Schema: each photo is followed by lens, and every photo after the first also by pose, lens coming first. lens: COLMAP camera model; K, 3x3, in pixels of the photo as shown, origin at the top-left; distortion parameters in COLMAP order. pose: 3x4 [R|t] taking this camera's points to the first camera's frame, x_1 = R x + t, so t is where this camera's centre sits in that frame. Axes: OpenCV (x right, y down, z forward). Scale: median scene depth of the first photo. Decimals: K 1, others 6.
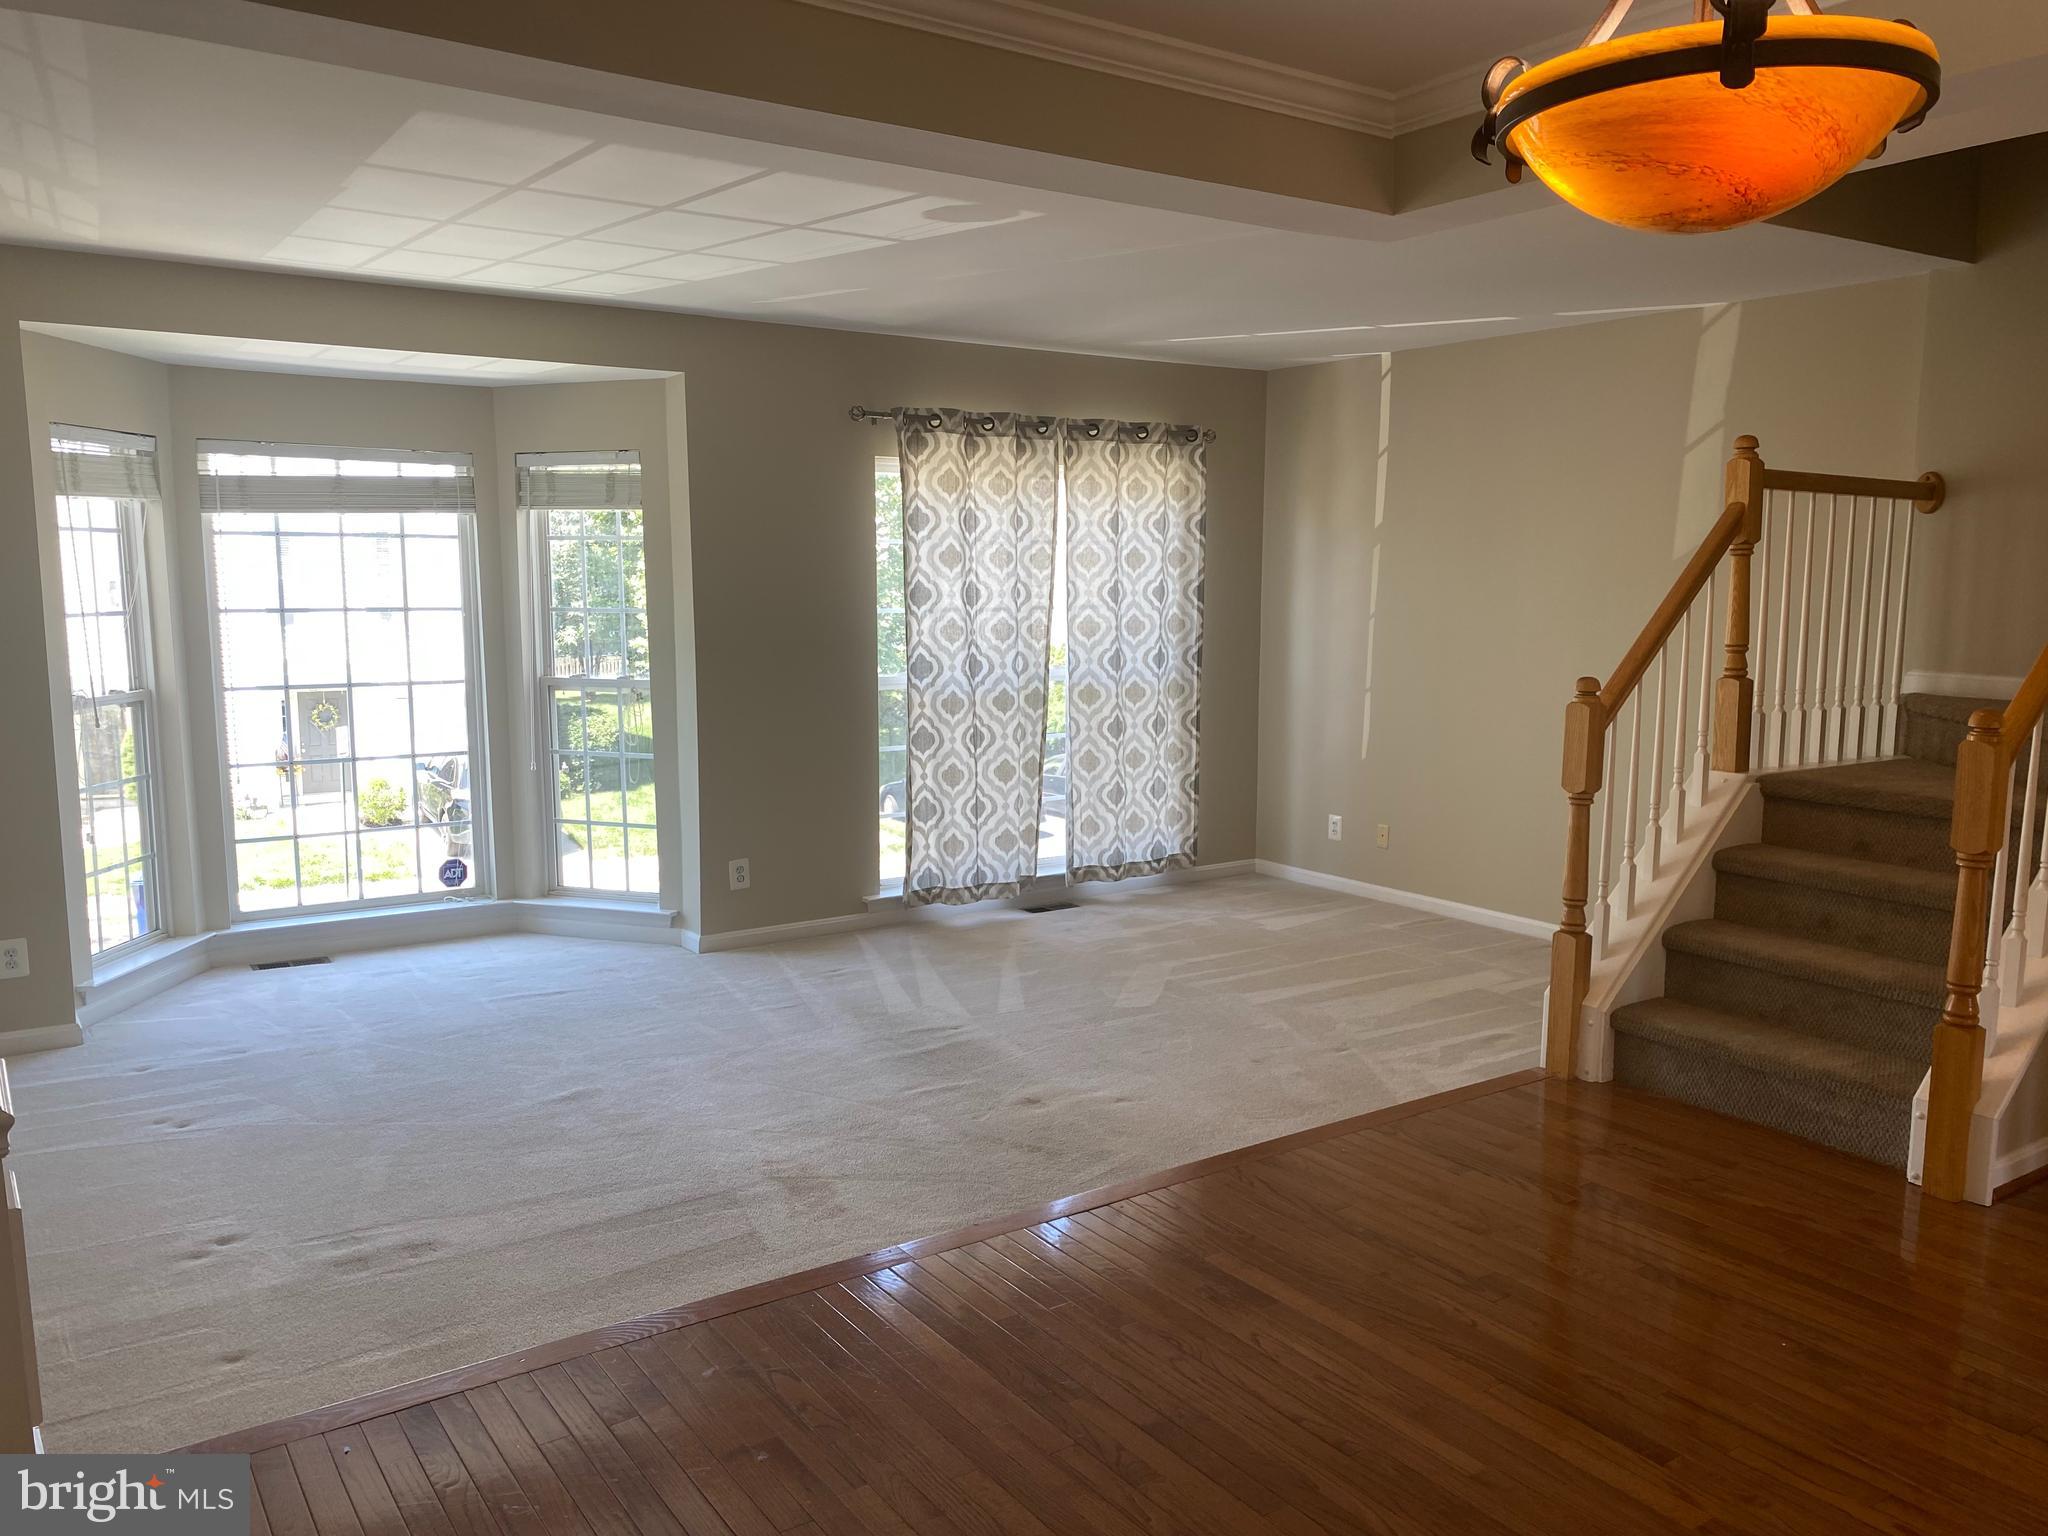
lens RADIAL K [[1561.1, 0, 1031.4], [0, 1561.1, 756.9], [0, 0, 1]] dist [0.015306, -0.008971]
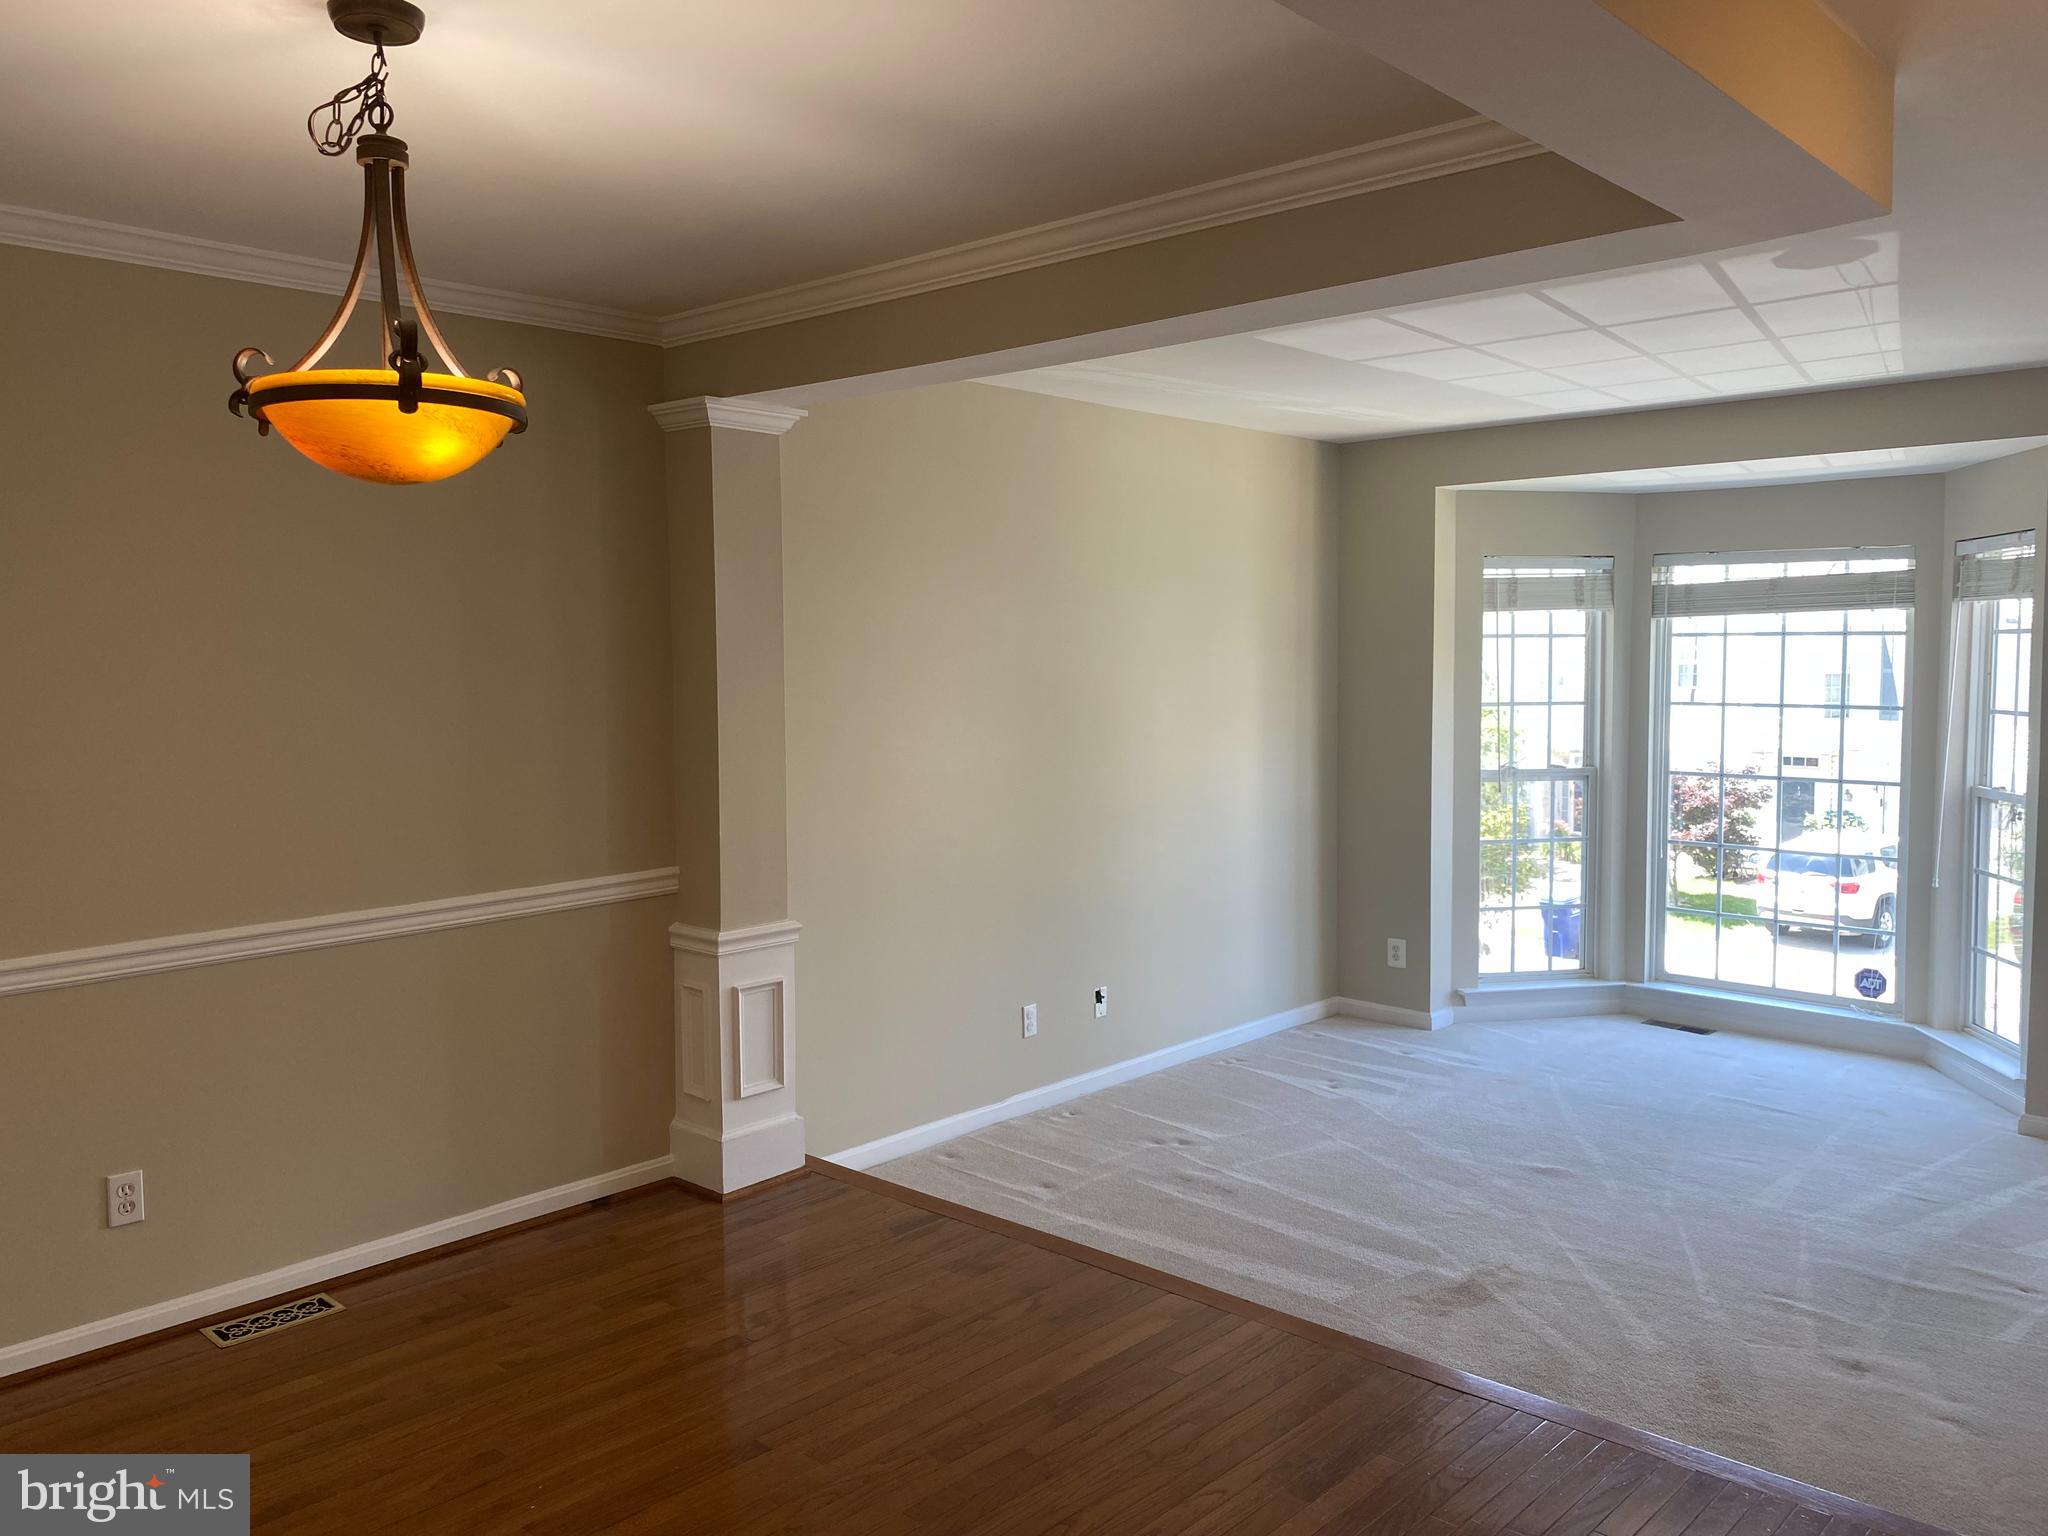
lens RADIAL K [[1561.1, 0, 1031.4], [0, 1561.1, 756.9], [0, 0, 1]] dist [0.015306, -0.008971]
pose [[0.223252, 0.062314, -0.972767, 0.486468], [-0.112315, 0.992952, 0.037831, -0.046260], [0.968269, 0.100811, 0.228677, 0.302784]]
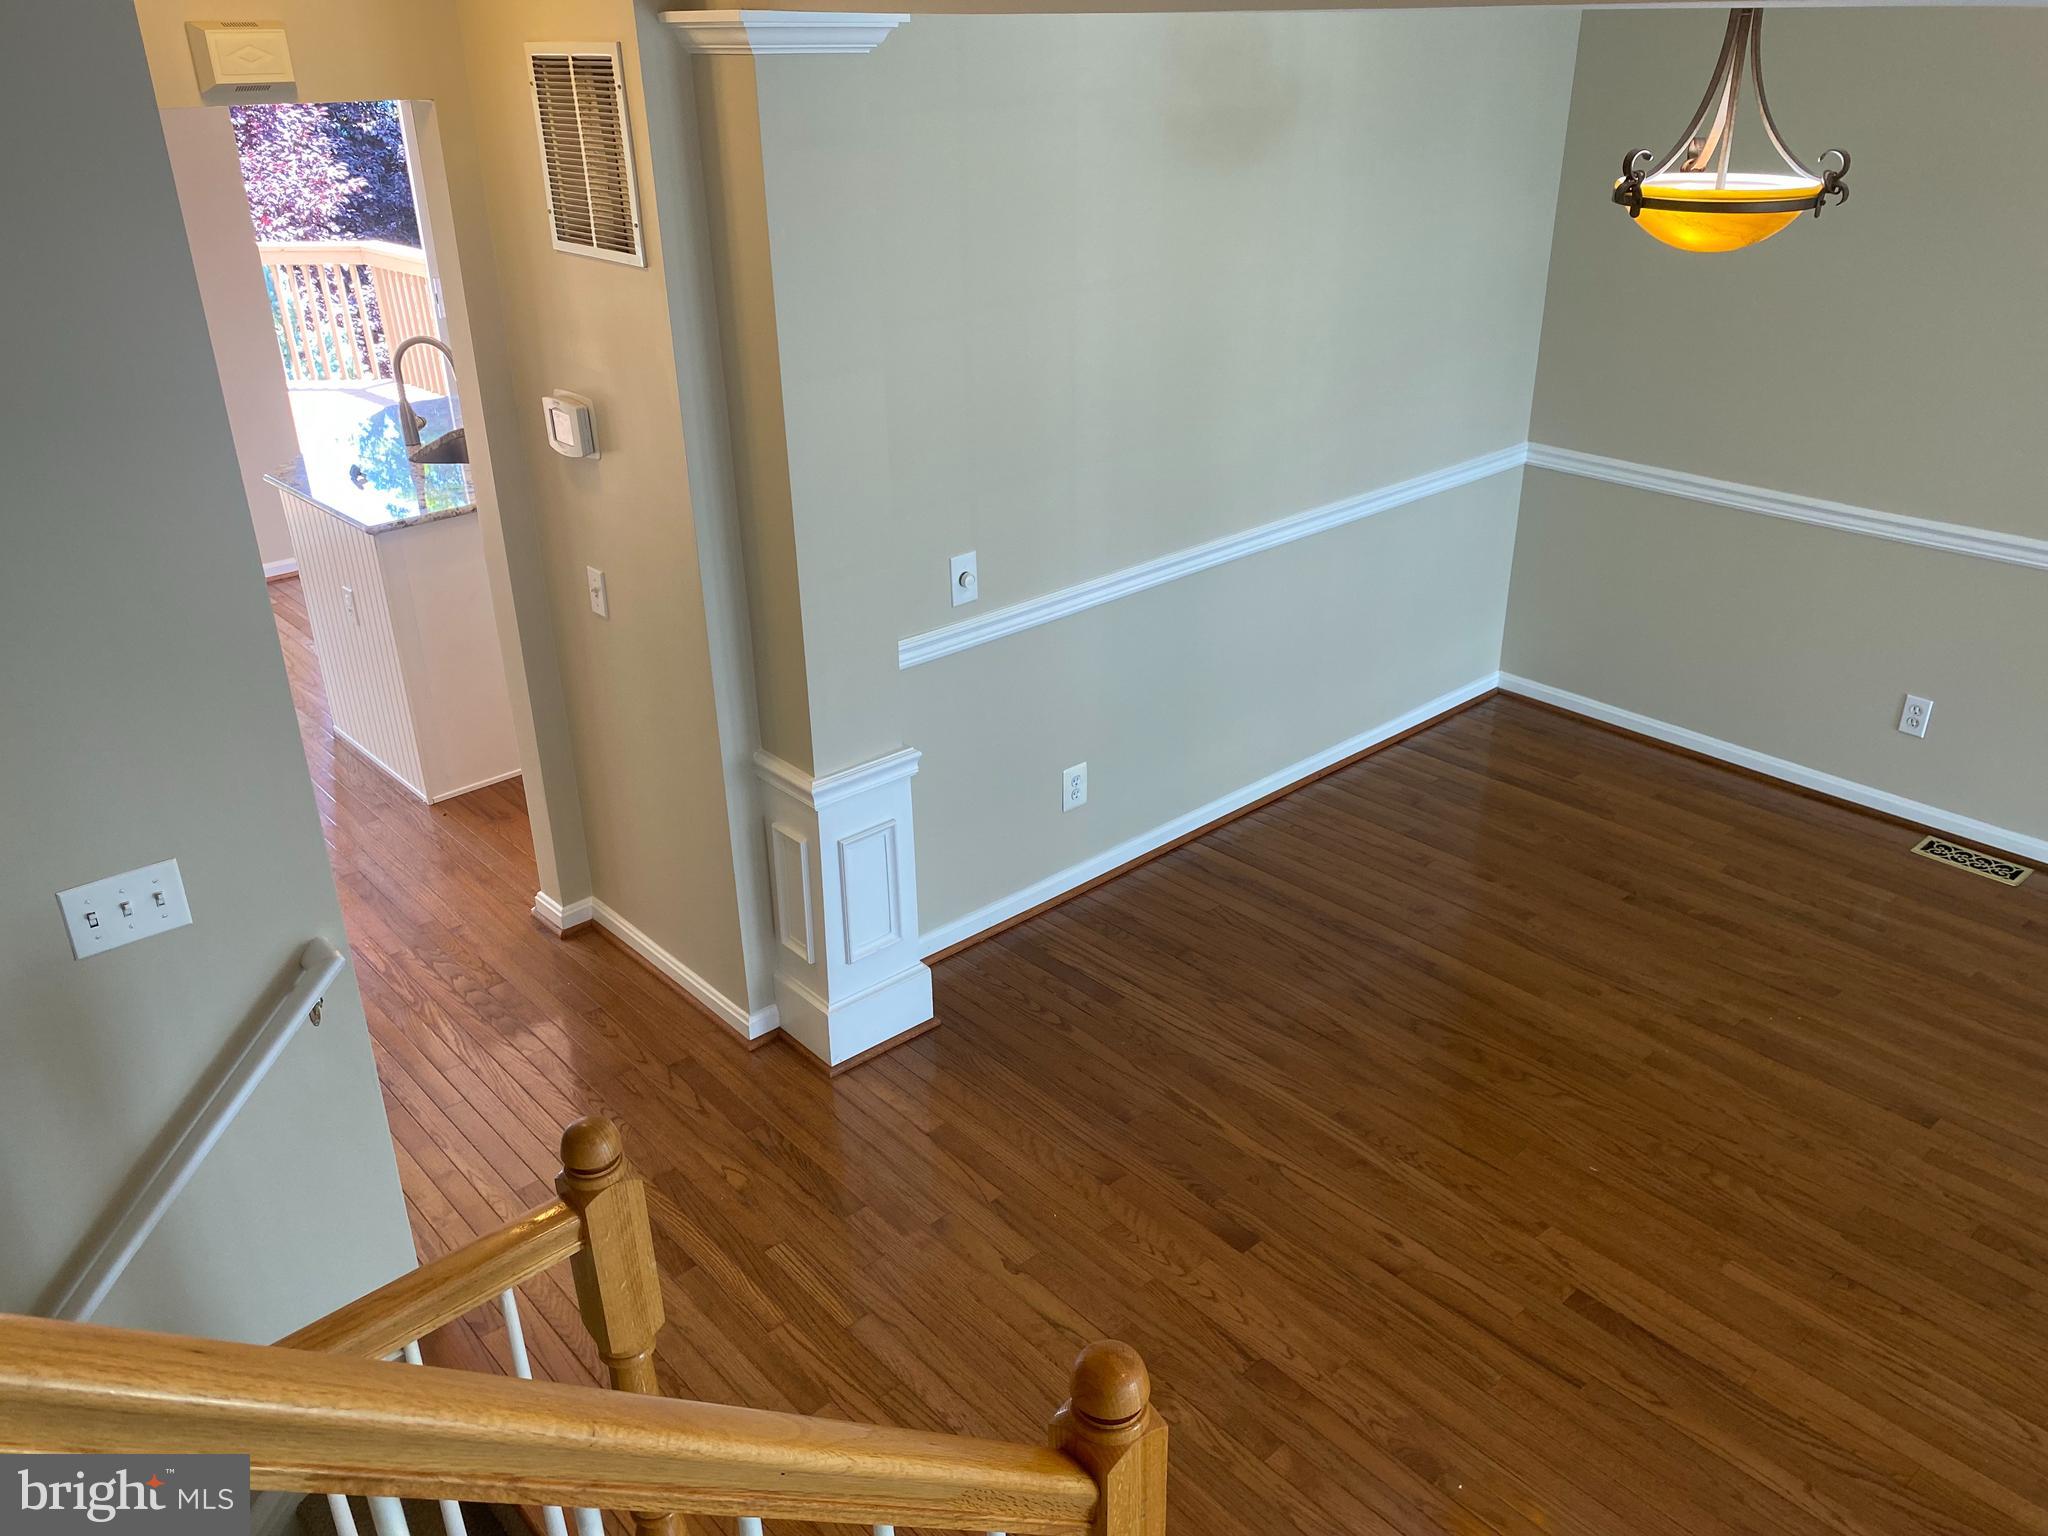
lens RADIAL K [[1561.1, 0, 1031.4], [0, 1561.1, 756.9], [0, 0, 1]] dist [0.015306, -0.008971]
pose [[-0.992910, 0.064932, -0.099566, 0.368782], [0.001938, 0.846352, 0.532621, -0.204306], [0.118852, 0.528652, -0.840477, 0.702305]]
